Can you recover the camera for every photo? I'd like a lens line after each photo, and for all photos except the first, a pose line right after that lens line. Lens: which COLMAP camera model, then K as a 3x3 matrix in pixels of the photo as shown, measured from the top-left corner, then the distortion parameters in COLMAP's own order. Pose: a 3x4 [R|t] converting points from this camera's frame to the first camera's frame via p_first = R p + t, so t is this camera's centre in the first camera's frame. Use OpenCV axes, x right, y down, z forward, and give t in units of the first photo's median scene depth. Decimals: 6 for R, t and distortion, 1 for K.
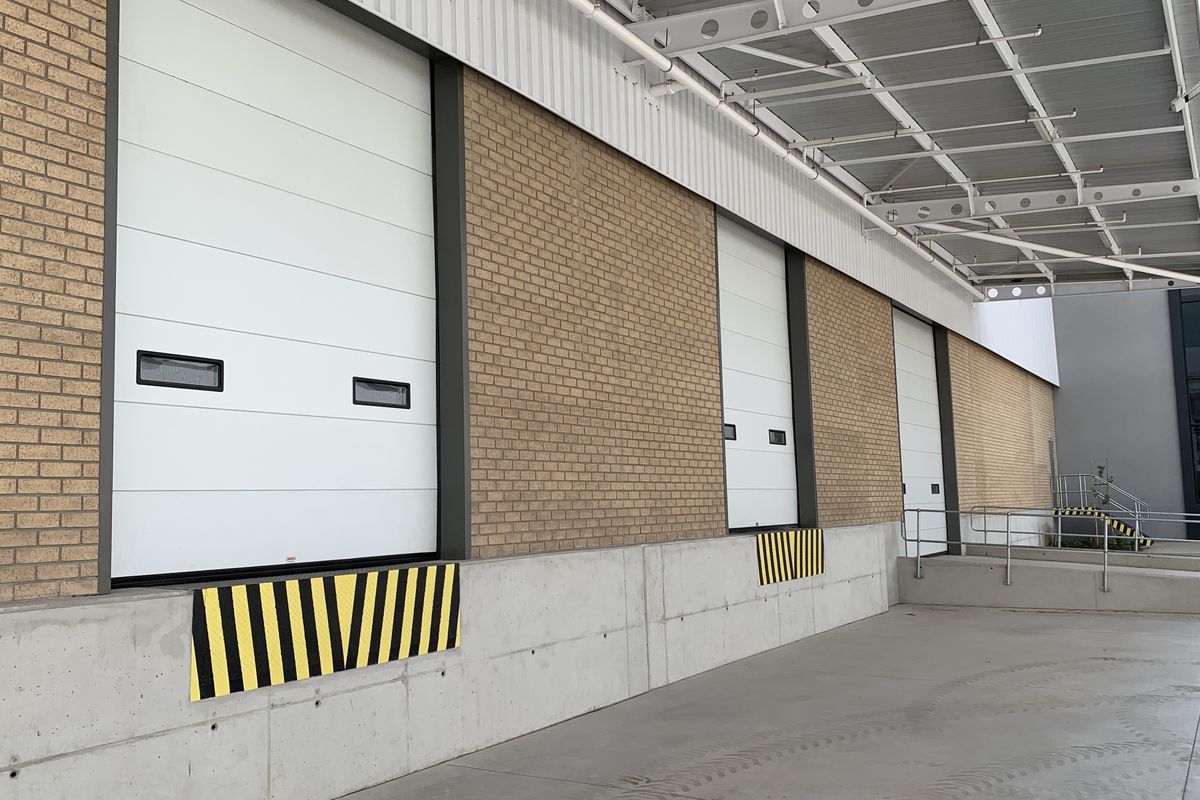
lens RADIAL K [[1071.0, 0, 600.0], [0, 1071.0, 400.0], [0, 0, 1]] dist [0.013604, 0.002505]
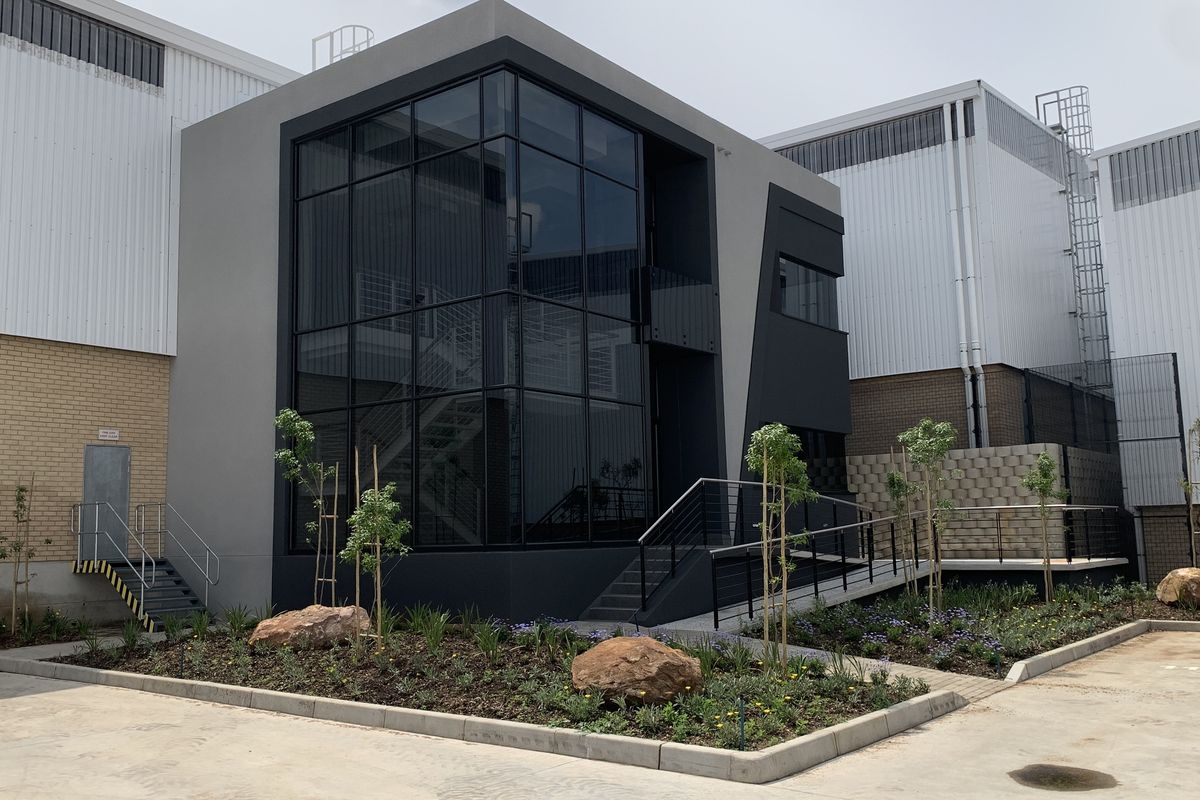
lens RADIAL K [[1071.0, 0, 600.0], [0, 1071.0, 400.0], [0, 0, 1]] dist [0.013604, 0.002505]
pose [[0.993040, -0.007265, -0.117552, 2.441195], [0.005335, 0.999846, -0.016726, 0.084058], [0.117655, 0.015982, 0.992926, 1.402237]]
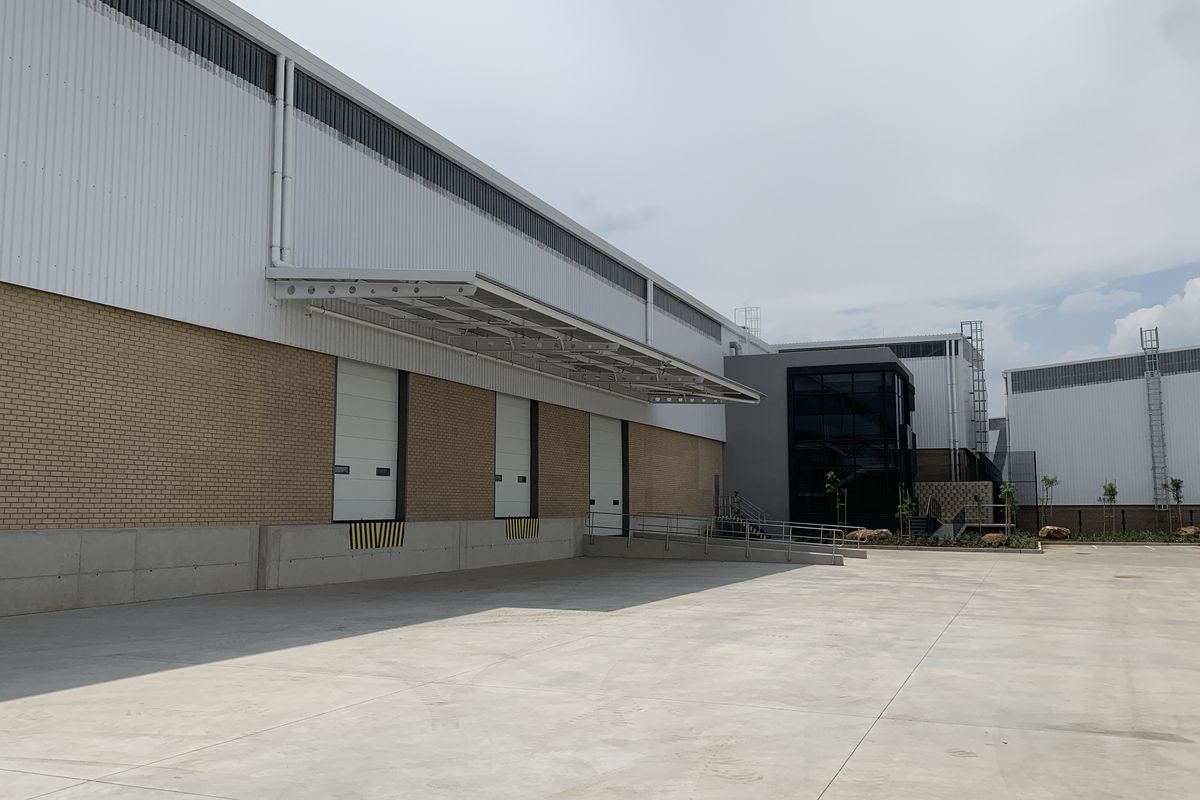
lens RADIAL K [[1071.0, 0, 600.0], [0, 1071.0, 400.0], [0, 0, 1]] dist [0.013604, 0.002505]
pose [[0.988219, 0.042179, 0.147120, -0.026133], [-0.041759, 0.999110, -0.005945, -0.194983], [-0.147240, -0.000269, 0.989101, -1.984351]]
